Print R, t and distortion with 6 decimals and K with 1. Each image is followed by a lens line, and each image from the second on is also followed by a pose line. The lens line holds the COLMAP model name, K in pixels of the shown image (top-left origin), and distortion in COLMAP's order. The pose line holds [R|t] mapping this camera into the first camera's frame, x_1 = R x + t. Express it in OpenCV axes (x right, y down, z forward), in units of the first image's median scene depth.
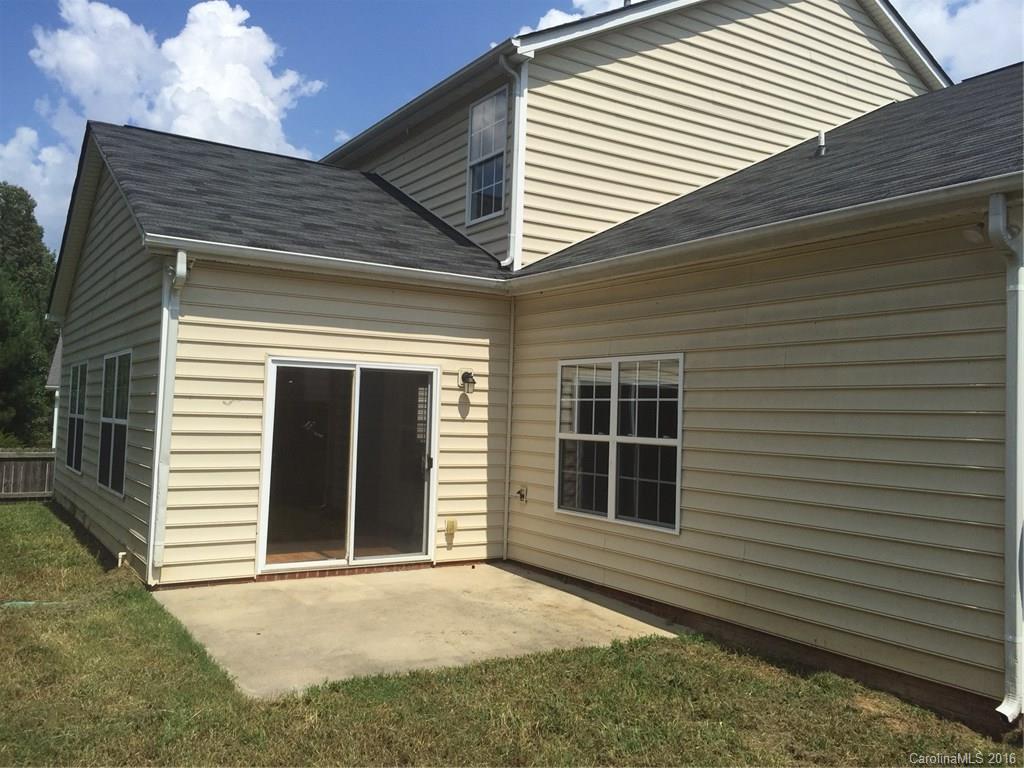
lens RADIAL K [[876.4, 0, 517.9], [0, 876.4, 378.8], [0, 0, 1]] dist [0.020302, -0.000600]
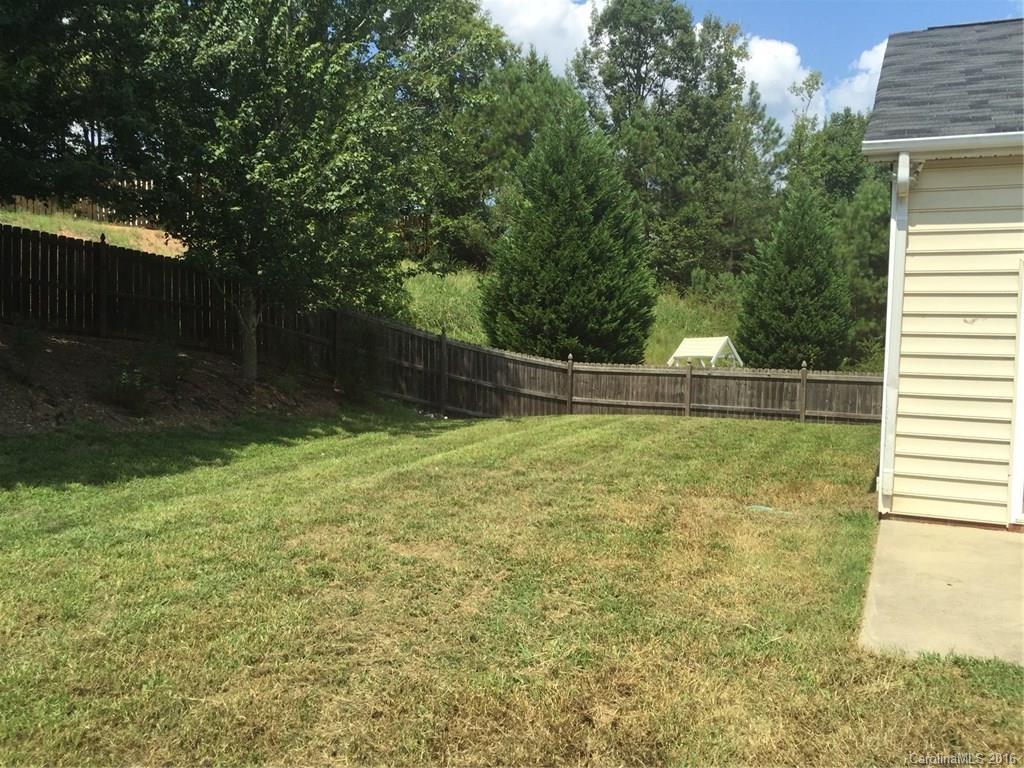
lens RADIAL K [[876.4, 0, 517.9], [0, 876.4, 378.8], [0, 0, 1]] dist [0.020302, -0.000600]
pose [[0.544696, 0.031001, -0.838061, 0.166681], [0.033500, 0.997715, 0.058680, 0.019307], [0.837965, -0.060037, 0.542412, 0.157415]]
